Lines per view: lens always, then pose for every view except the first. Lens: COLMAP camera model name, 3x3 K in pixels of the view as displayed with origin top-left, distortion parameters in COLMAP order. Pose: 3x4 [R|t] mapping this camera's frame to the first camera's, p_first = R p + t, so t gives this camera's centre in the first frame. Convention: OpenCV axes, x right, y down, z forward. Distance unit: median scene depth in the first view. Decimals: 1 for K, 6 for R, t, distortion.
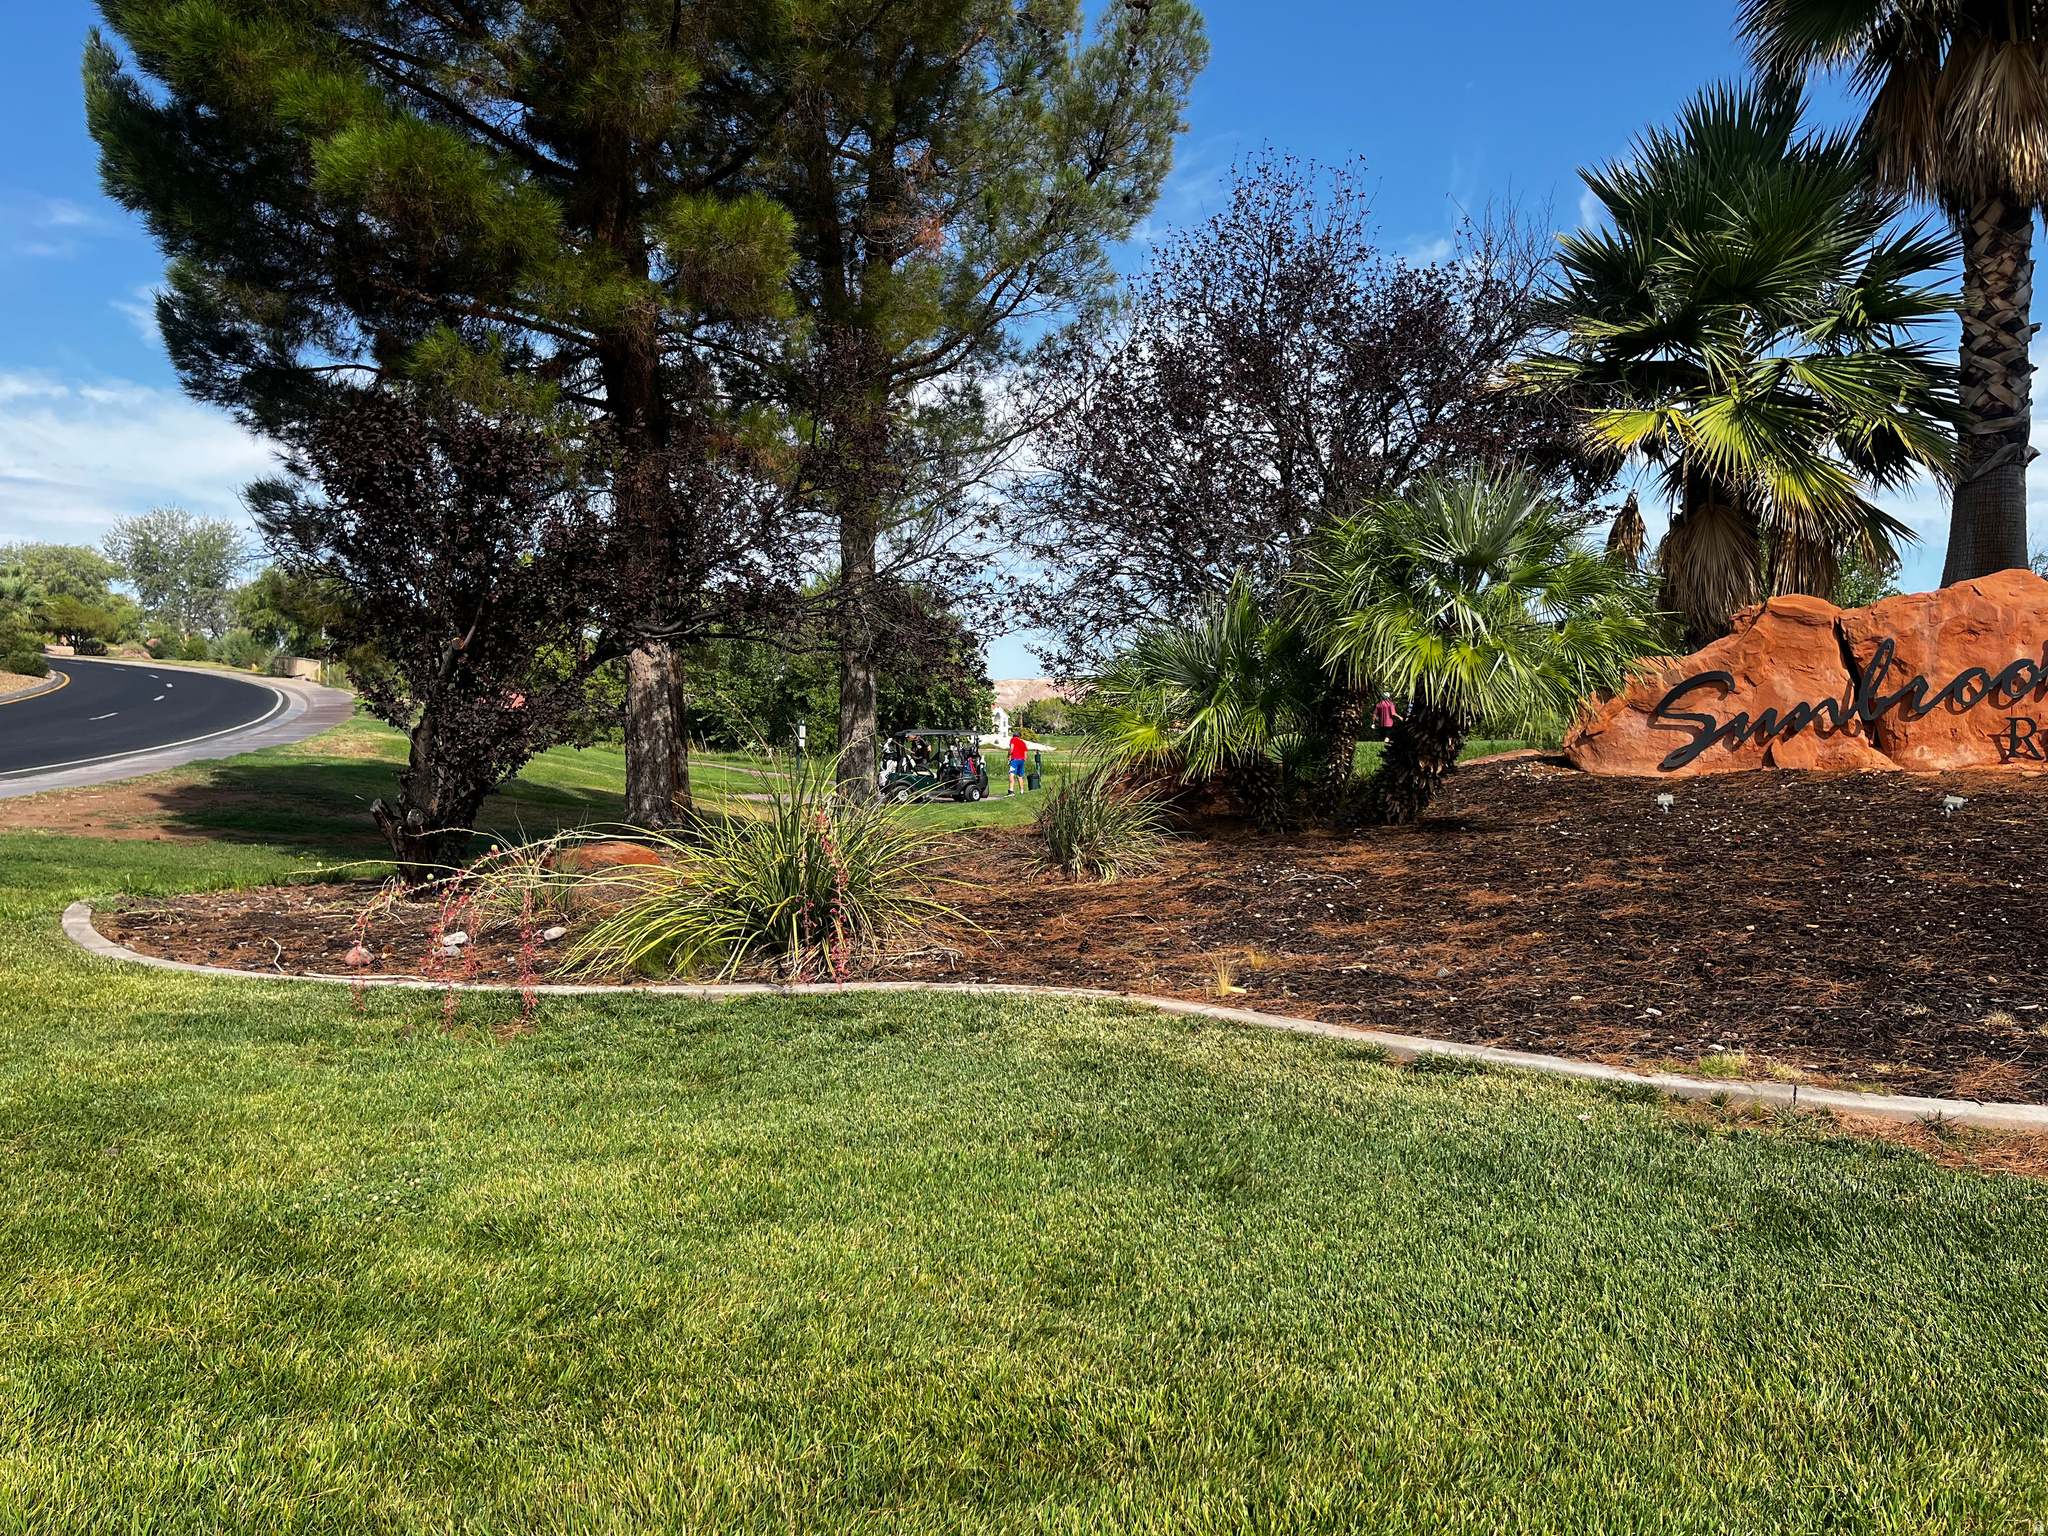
lens RADIAL K [[1537.4, 0, 1028.4], [0, 1537.4, 773.2], [0, 0, 1]] dist [0.055322, -0.084196]
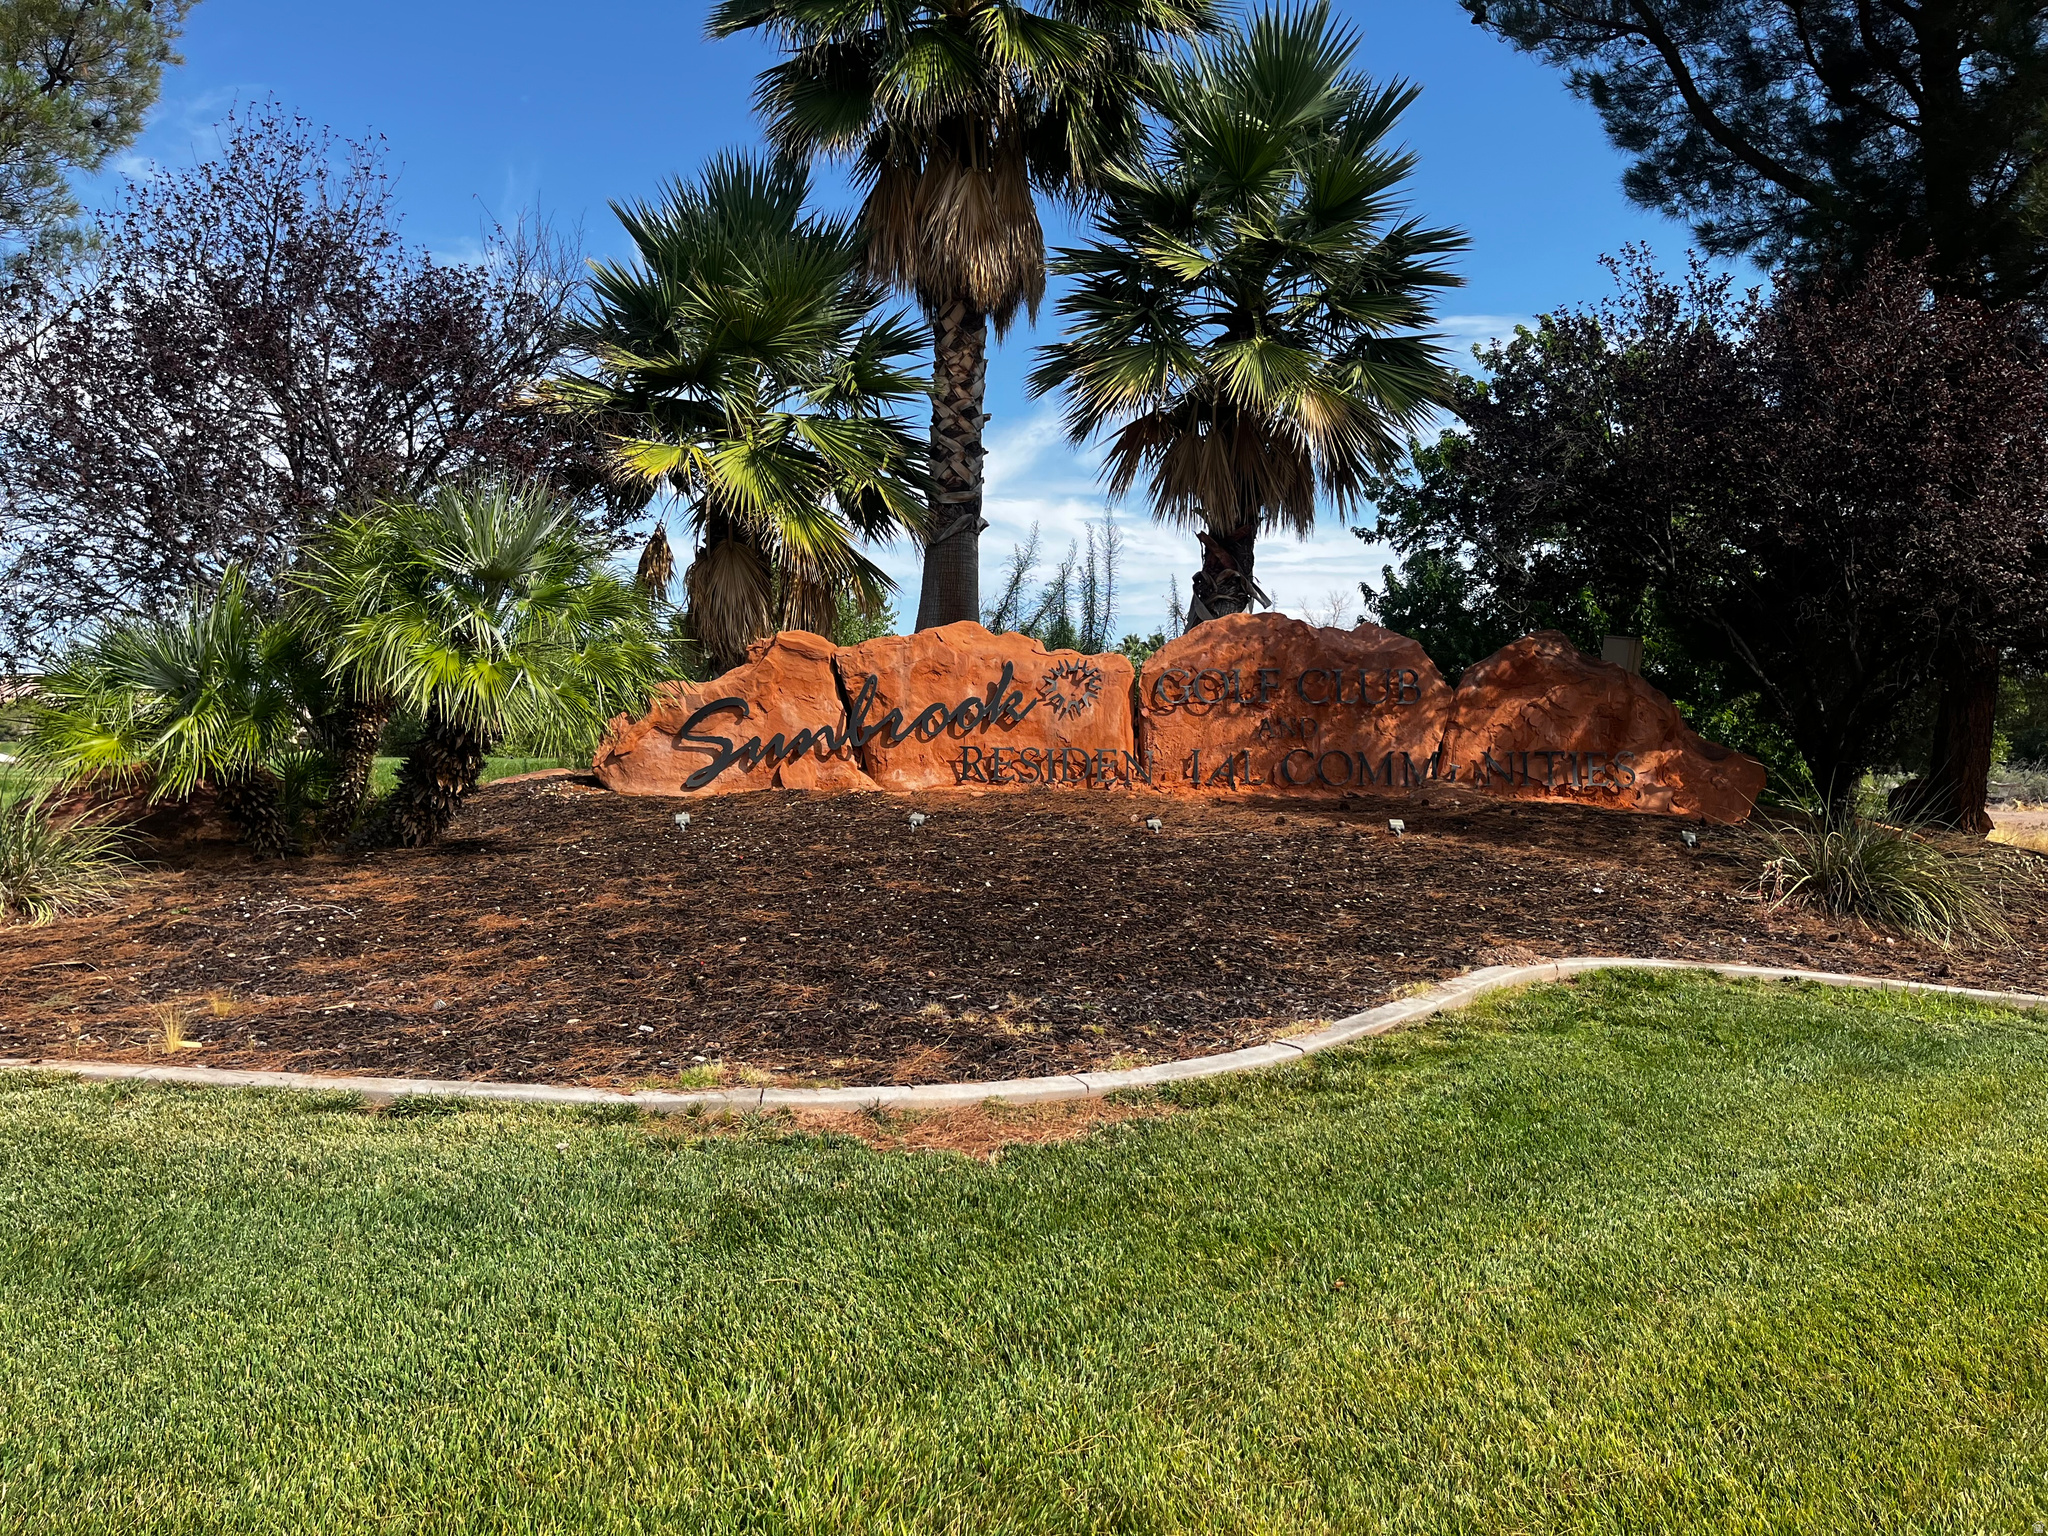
lens RADIAL K [[1537.4, 0, 1023.6], [0, 1537.4, 773.3], [0, 0, 1]] dist [0.055322, -0.084196]
pose [[0.829786, 0.008591, 0.558016, 0.021858], [-0.002210, 0.999924, -0.012108, -0.001337], [-0.558077, 0.008814, 0.829742, 0.007479]]
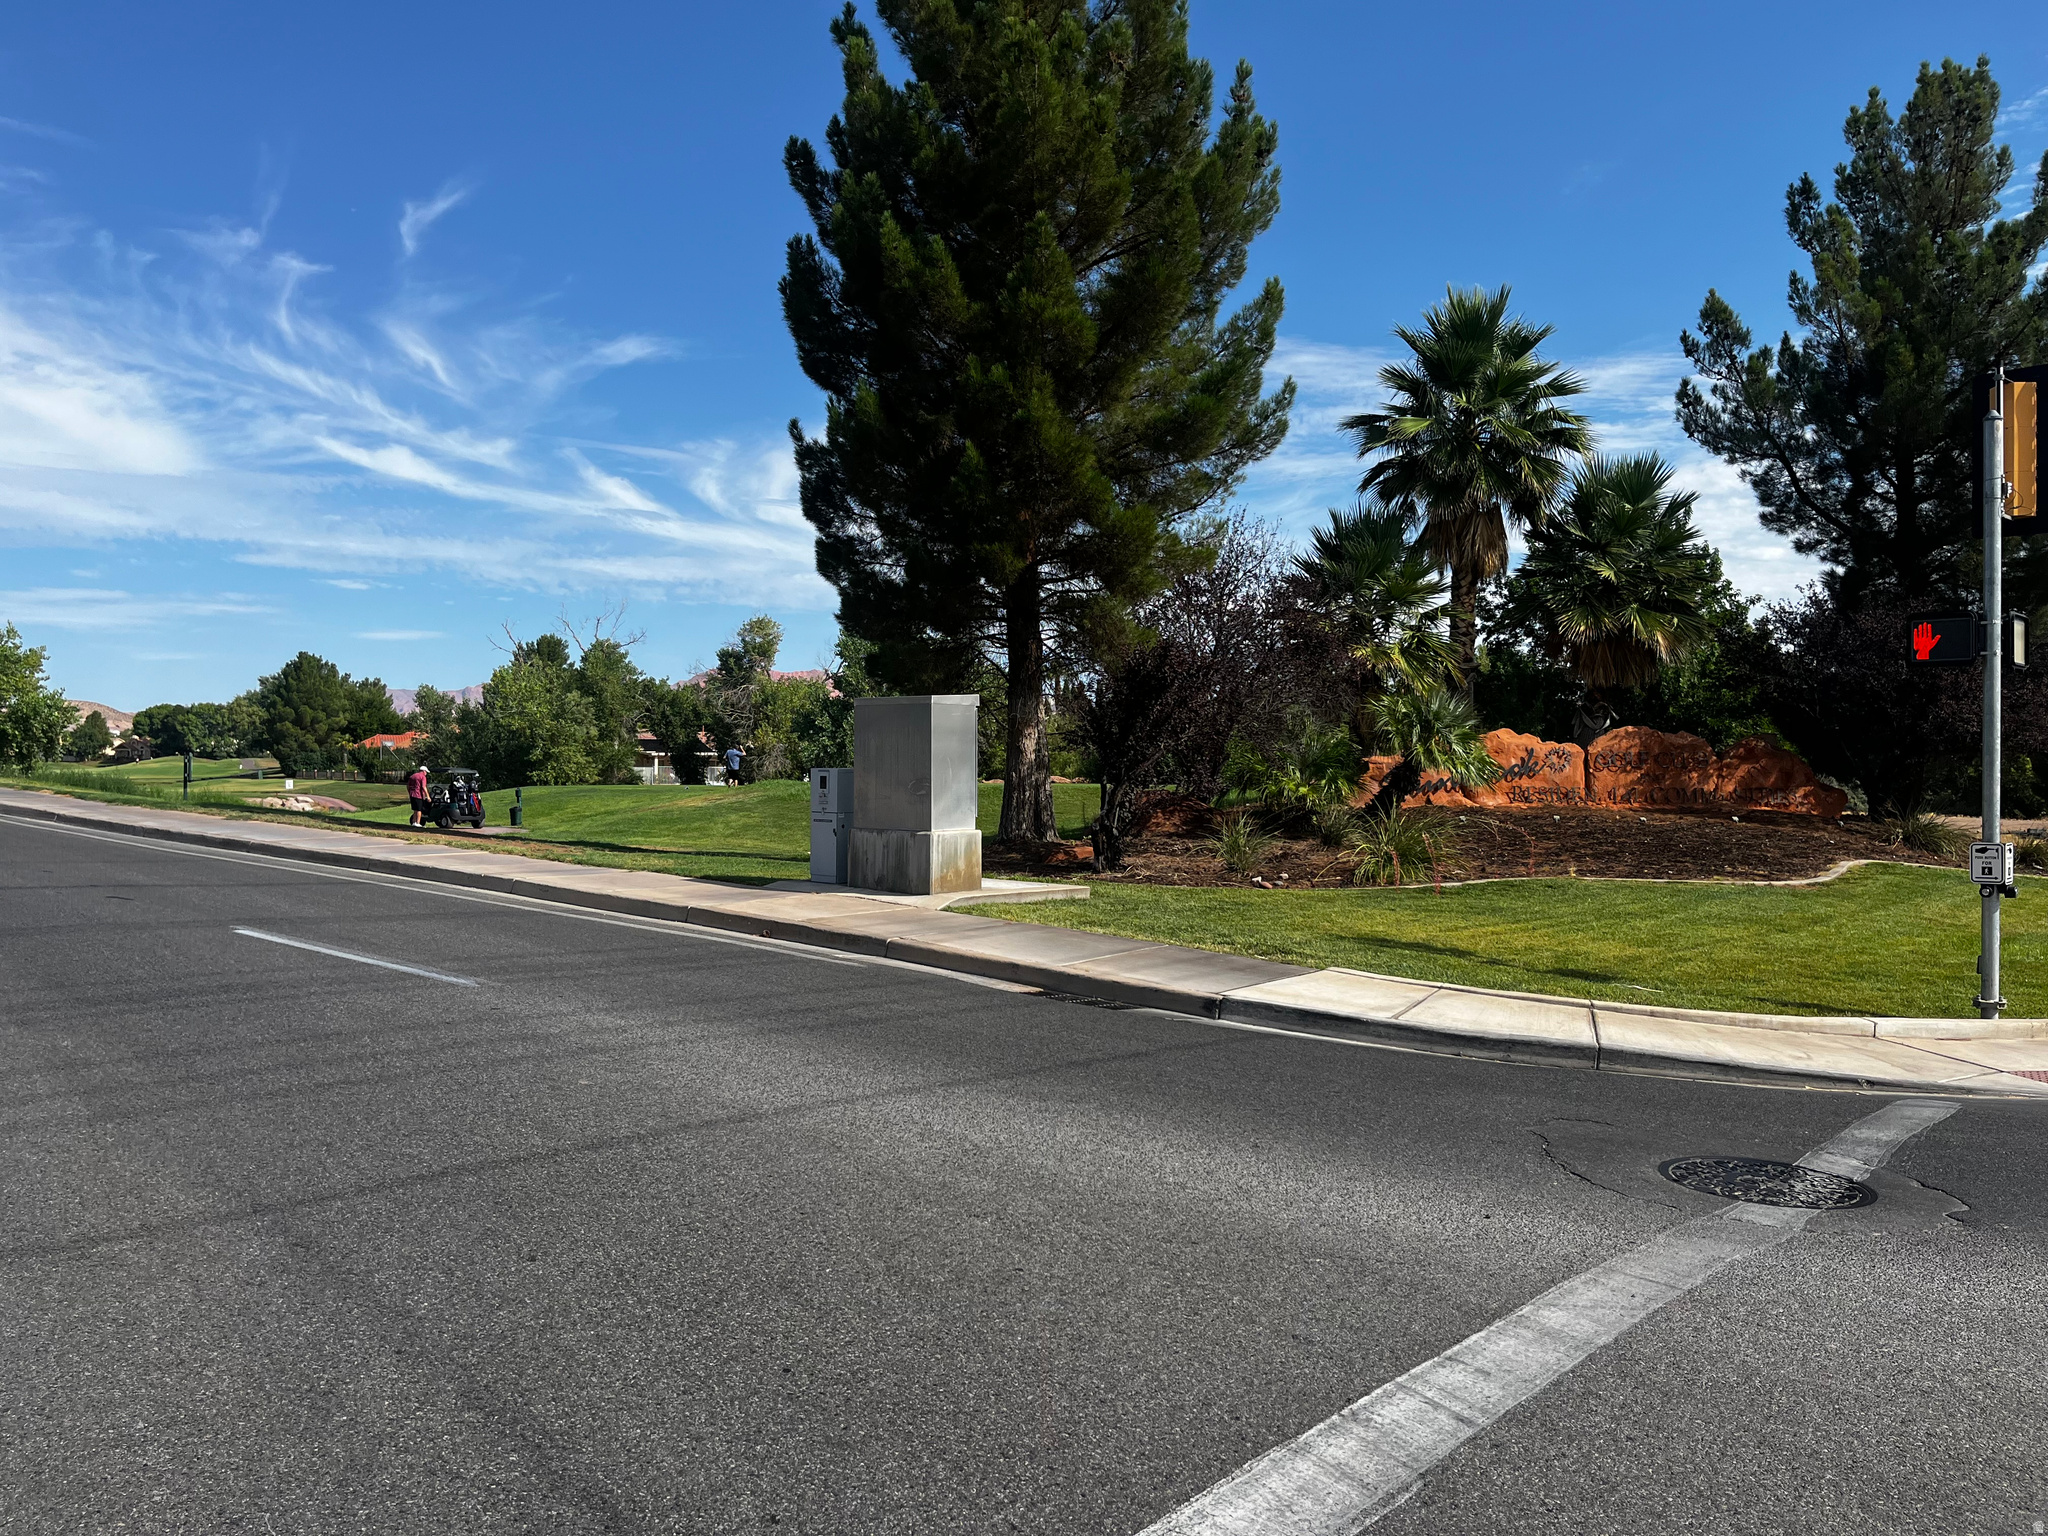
lens RADIAL K [[1537.4, 0, 1021.4], [0, 1537.4, 773.1], [0, 0, 1]] dist [0.055322, -0.084196]
pose [[0.750914, 0.008887, 0.660340, -0.960166], [0.003604, 0.999839, -0.017554, -0.008872], [-0.660390, 0.015562, 0.750762, -0.231183]]
